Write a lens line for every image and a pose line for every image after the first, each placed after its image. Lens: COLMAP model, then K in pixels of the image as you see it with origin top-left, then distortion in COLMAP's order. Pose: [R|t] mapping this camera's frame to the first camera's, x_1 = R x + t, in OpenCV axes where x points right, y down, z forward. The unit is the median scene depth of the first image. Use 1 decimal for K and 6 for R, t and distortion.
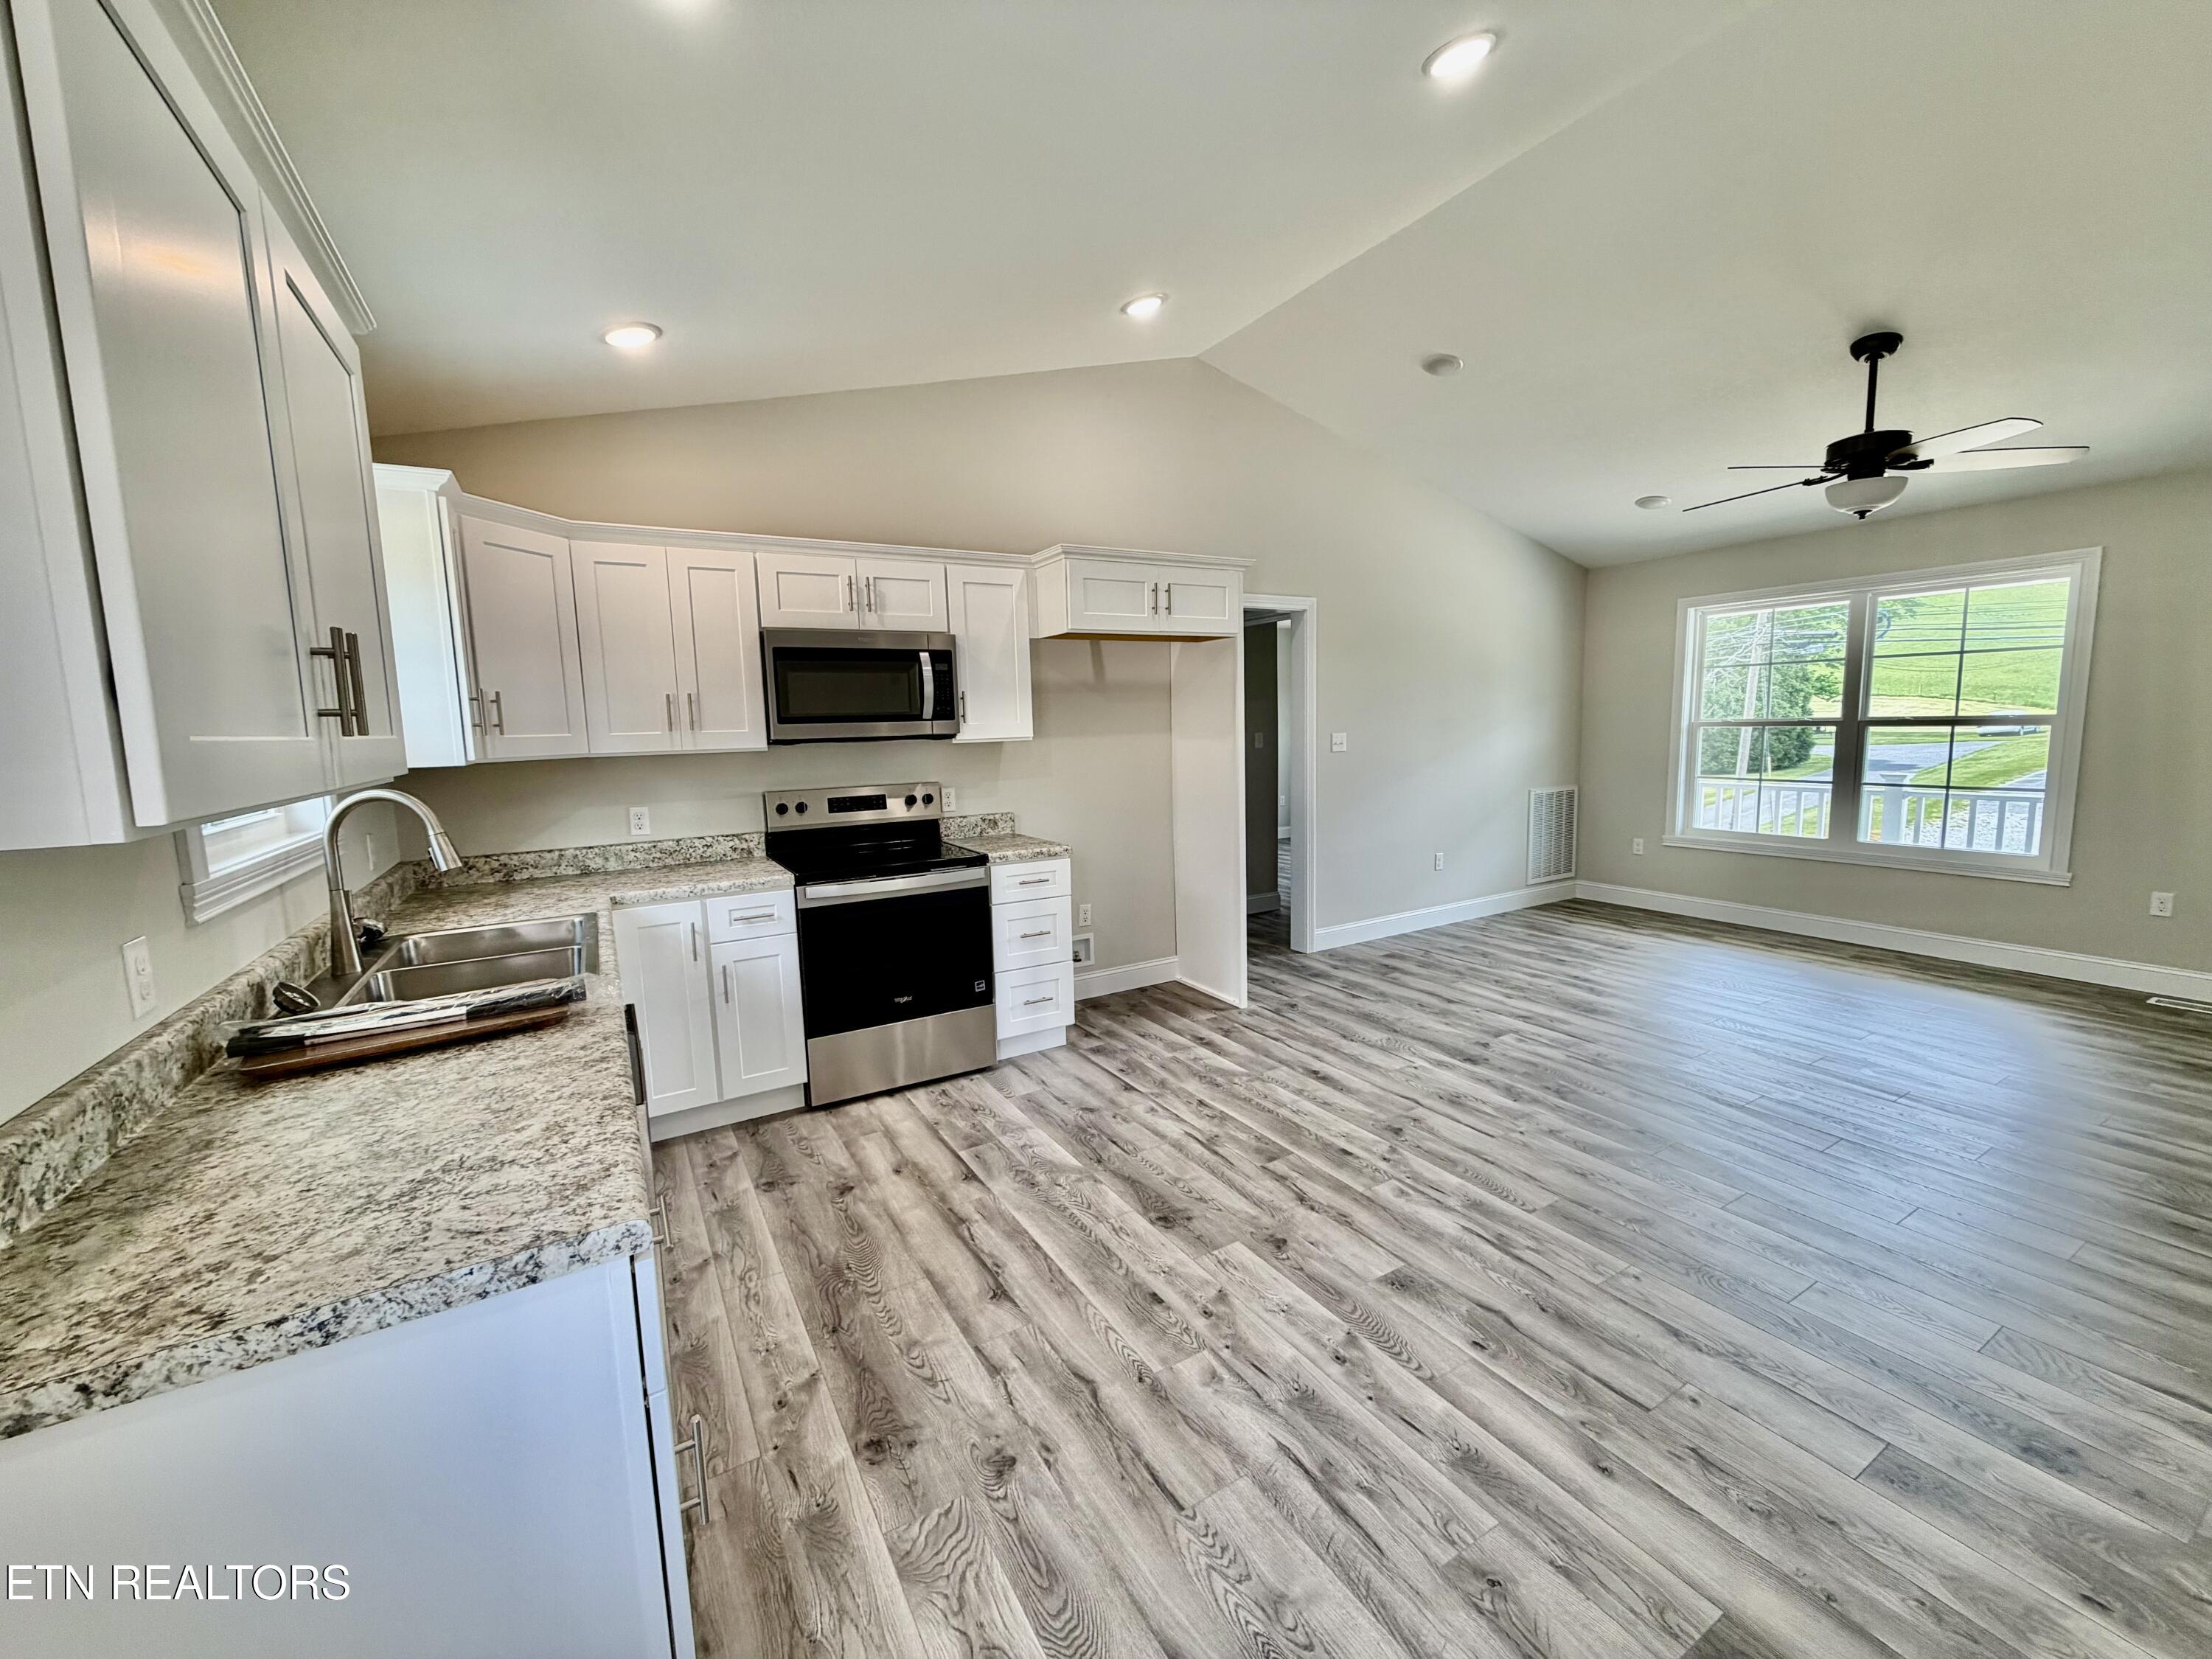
lens RADIAL K [[877.2, 0, 1099.7], [0, 877.2, 825.4], [0, 0, 1]] dist [-0.000040, 0.000099]
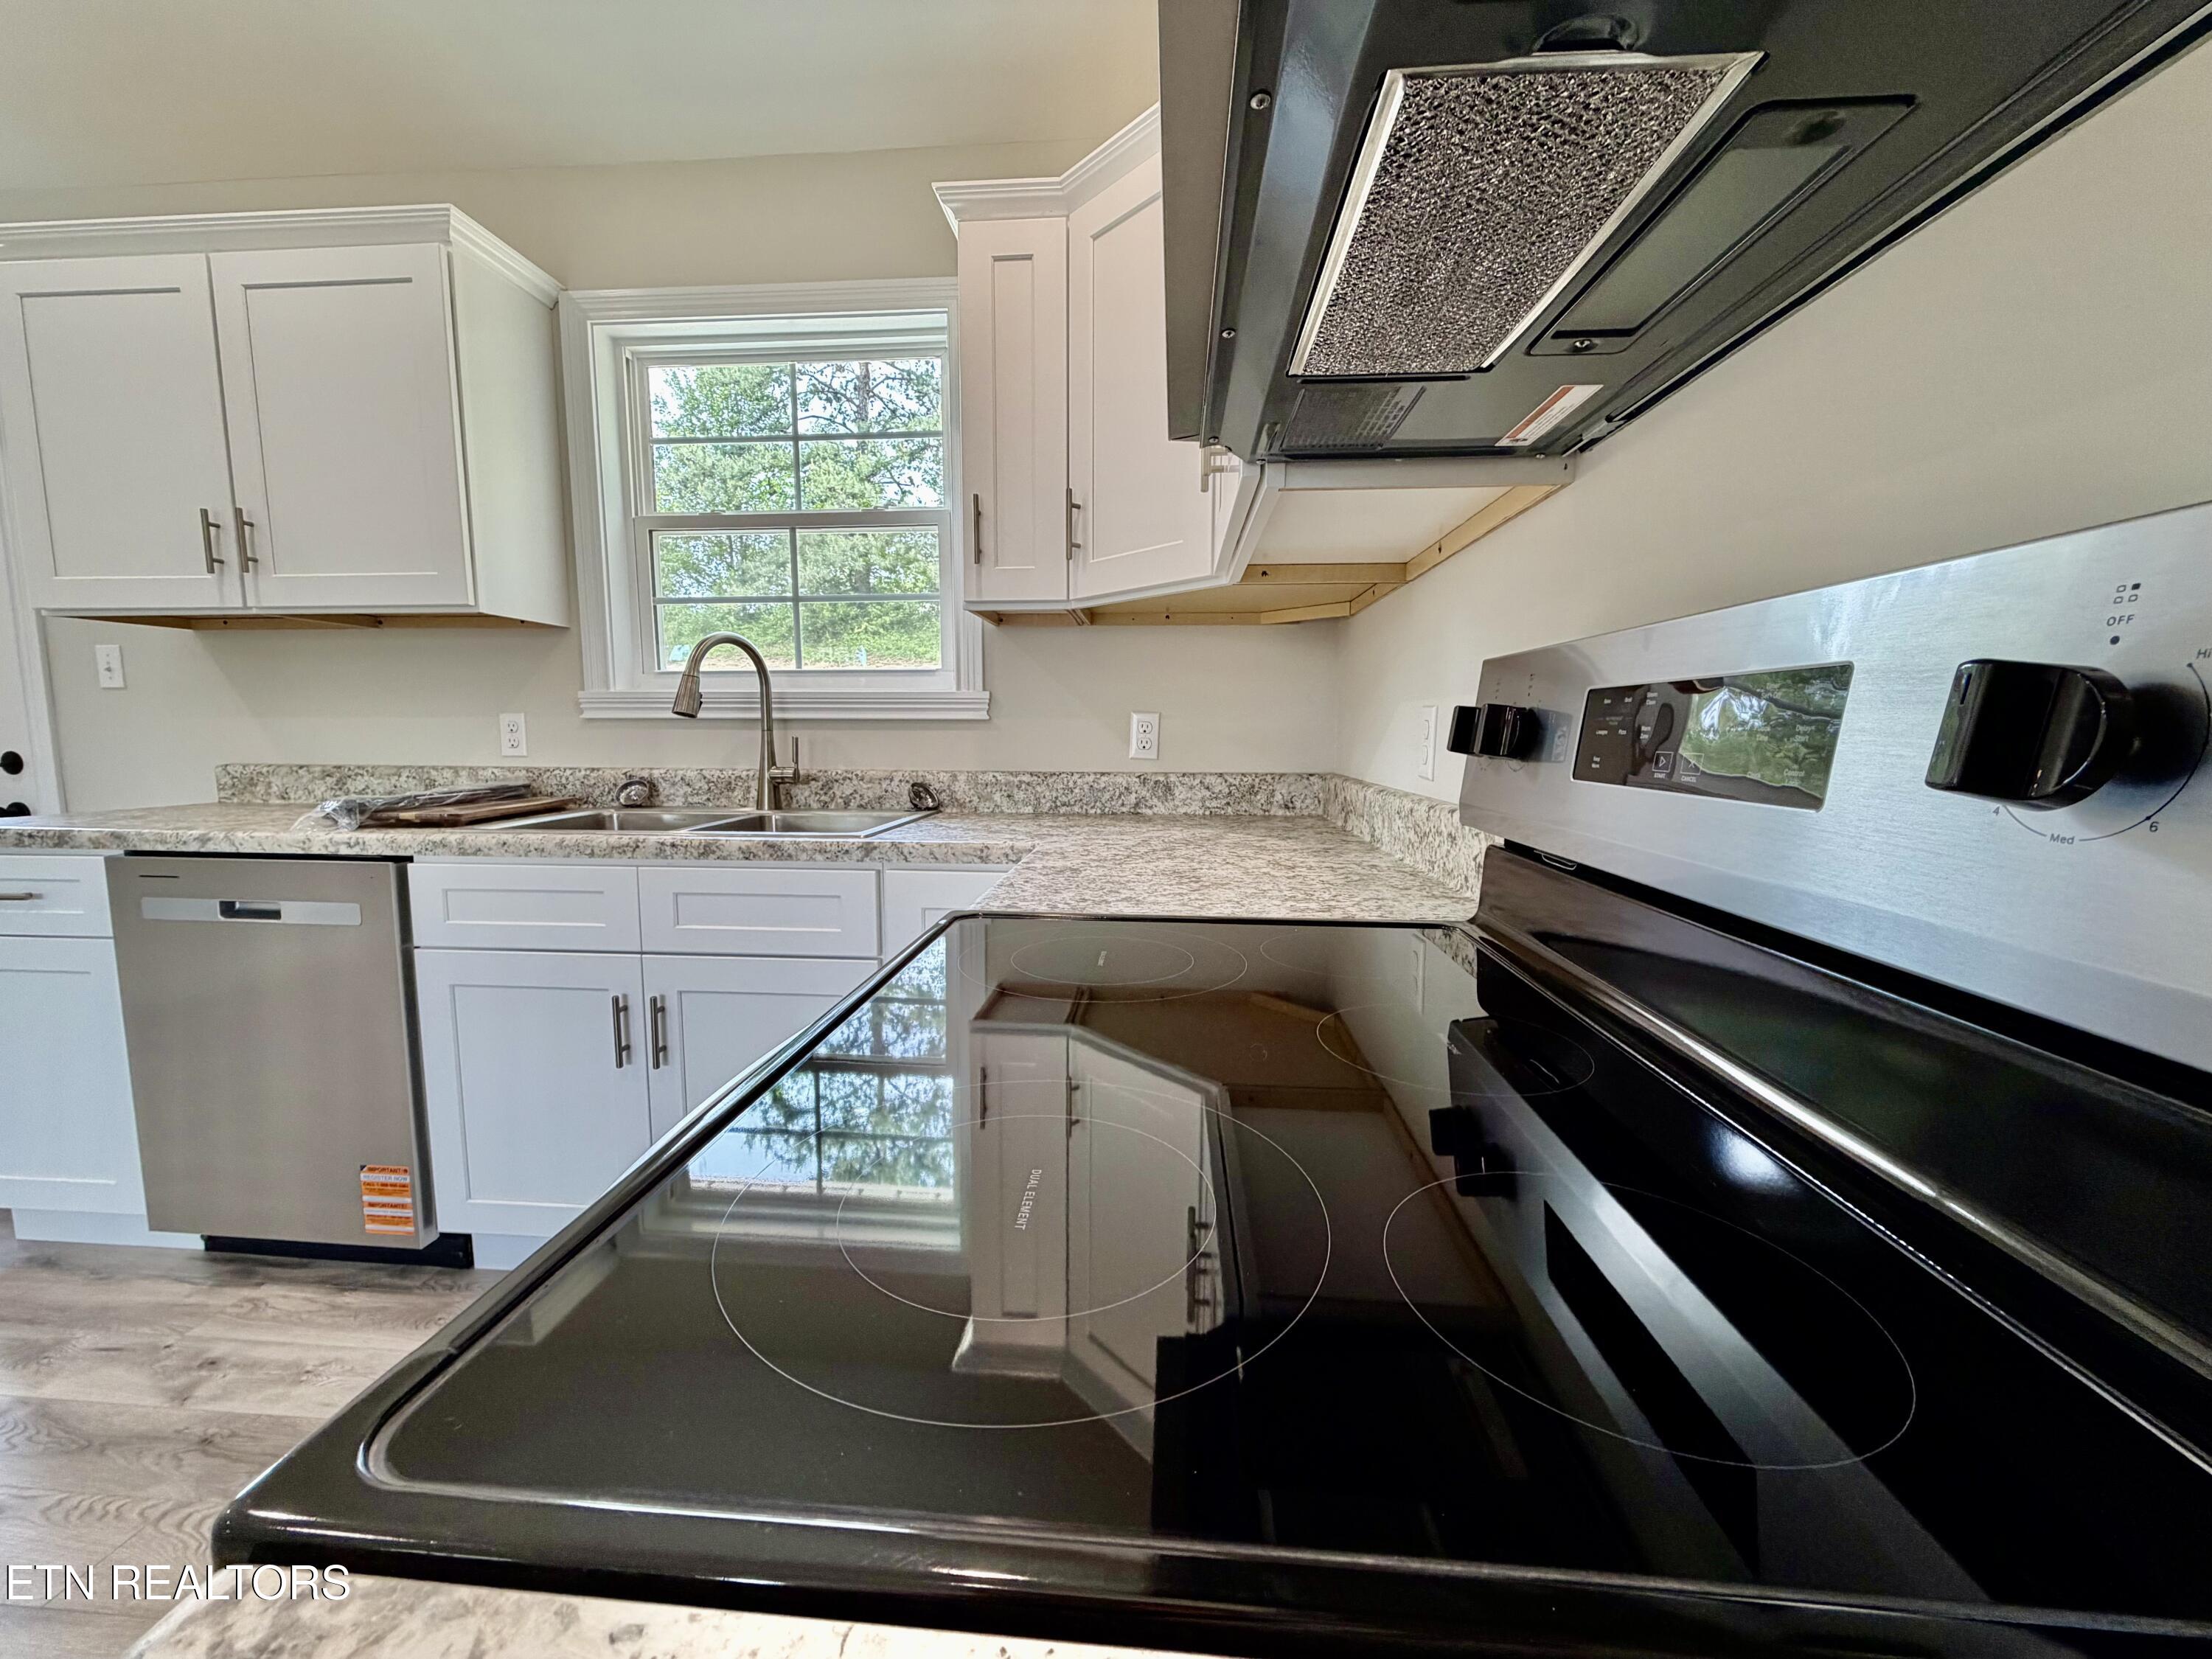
lens RADIAL K [[877.2, 0, 1100.9], [0, 877.2, 825.8], [0, 0, 1]] dist [-0.000040, 0.000099]
pose [[-0.566950, 0.115062, -0.815676, -0.136589], [-0.084321, 0.976889, 0.196412, -0.036637], [0.819425, 0.180135, -0.544145, 1.232514]]
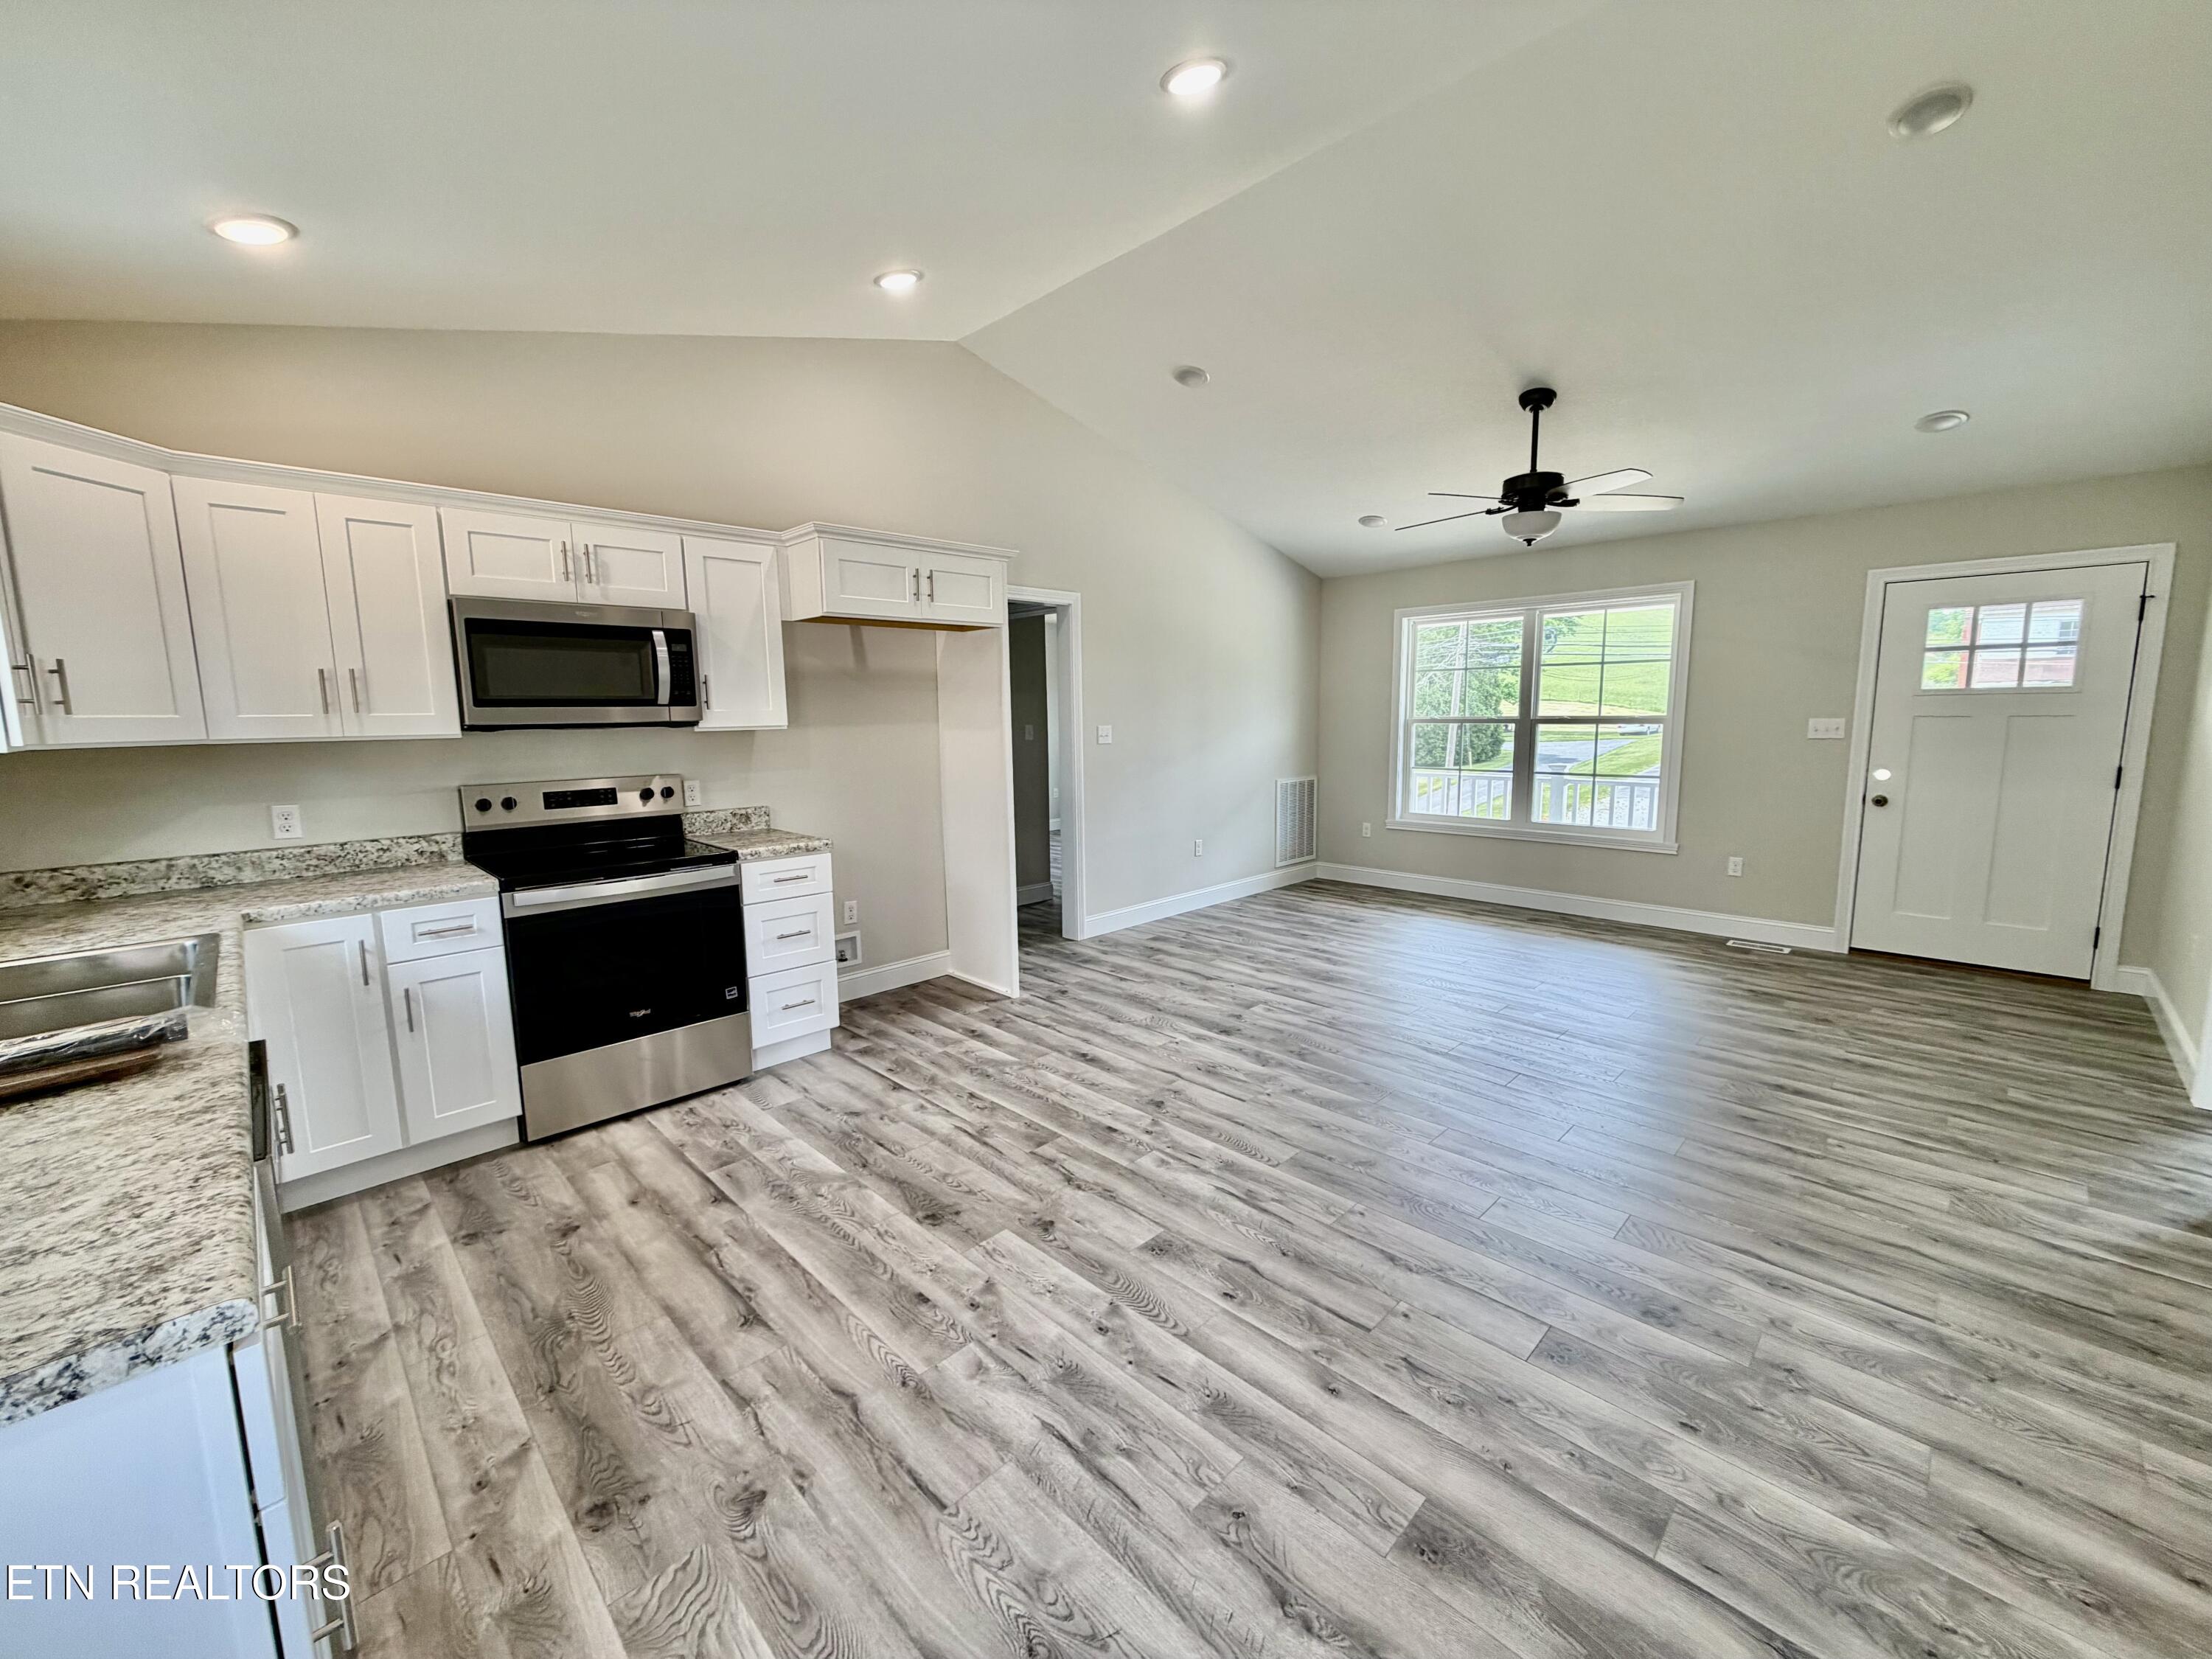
lens RADIAL K [[877.2, 0, 1100.6], [0, 877.2, 825.4], [0, 0, 1]] dist [-0.000040, 0.000099]
pose [[0.968493, -0.019020, 0.248315, 0.017323], [0.017447, 0.999811, 0.008536, 0.005332], [-0.248431, -0.003935, 0.968642, 0.004455]]
